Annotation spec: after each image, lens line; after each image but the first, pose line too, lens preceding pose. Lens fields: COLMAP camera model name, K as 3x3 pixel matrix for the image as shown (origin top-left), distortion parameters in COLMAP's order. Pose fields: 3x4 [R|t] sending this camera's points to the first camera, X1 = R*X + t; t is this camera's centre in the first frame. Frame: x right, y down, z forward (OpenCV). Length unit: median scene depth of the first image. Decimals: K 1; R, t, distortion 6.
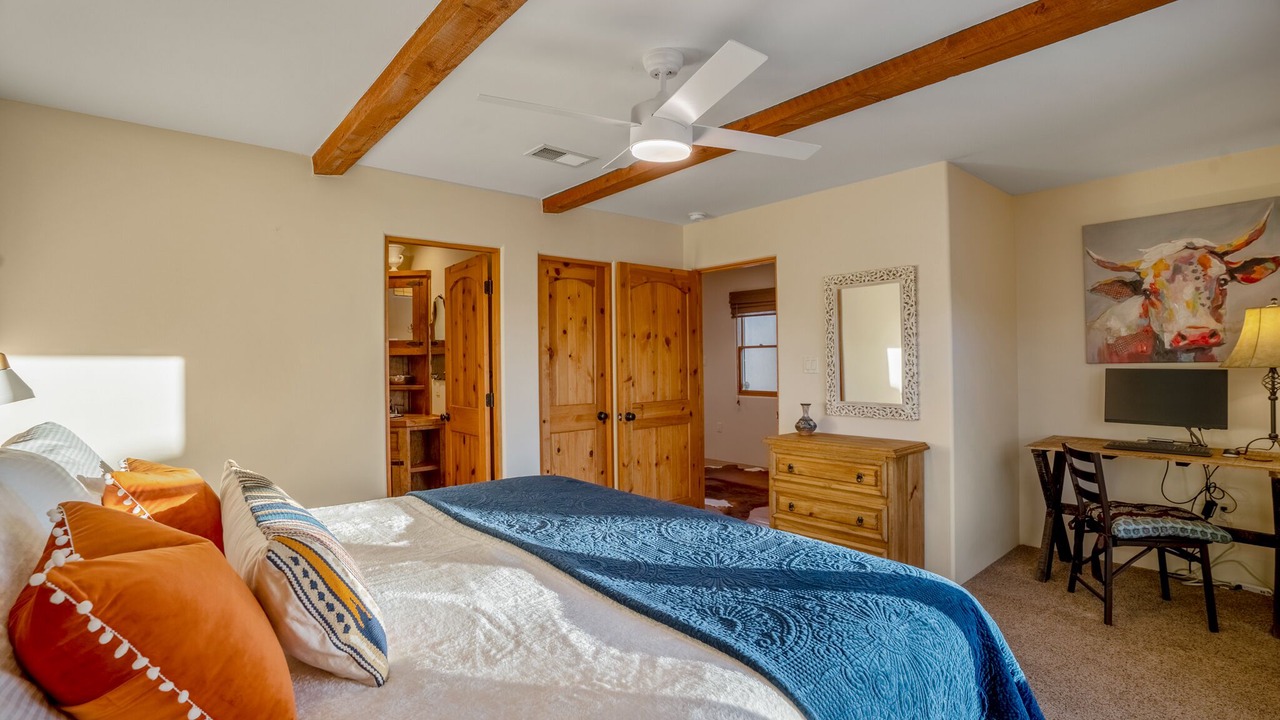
lens RADIAL K [[610.0, 0, 640.0], [0, 610.0, 360.0], [0, 0, 1]] dist [-0.070286, 0.027374]
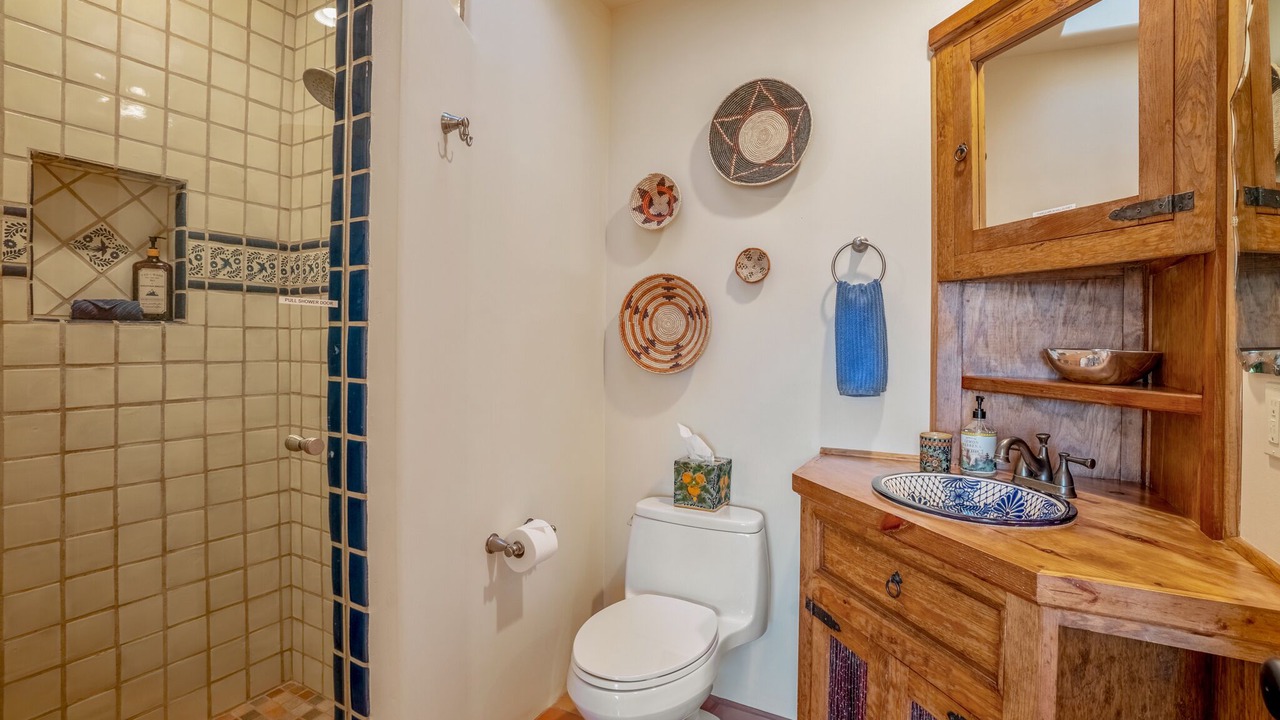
lens RADIAL K [[610.0, 0, 640.0], [0, 610.0, 360.0], [0, 0, 1]] dist [-0.070286, 0.027374]
pose [[0.351351, 0.019788, -0.936035, -0.231928], [0.005565, 0.999715, 0.023223, 0.024014], [0.936227, -0.013369, 0.351141, 0.740769]]
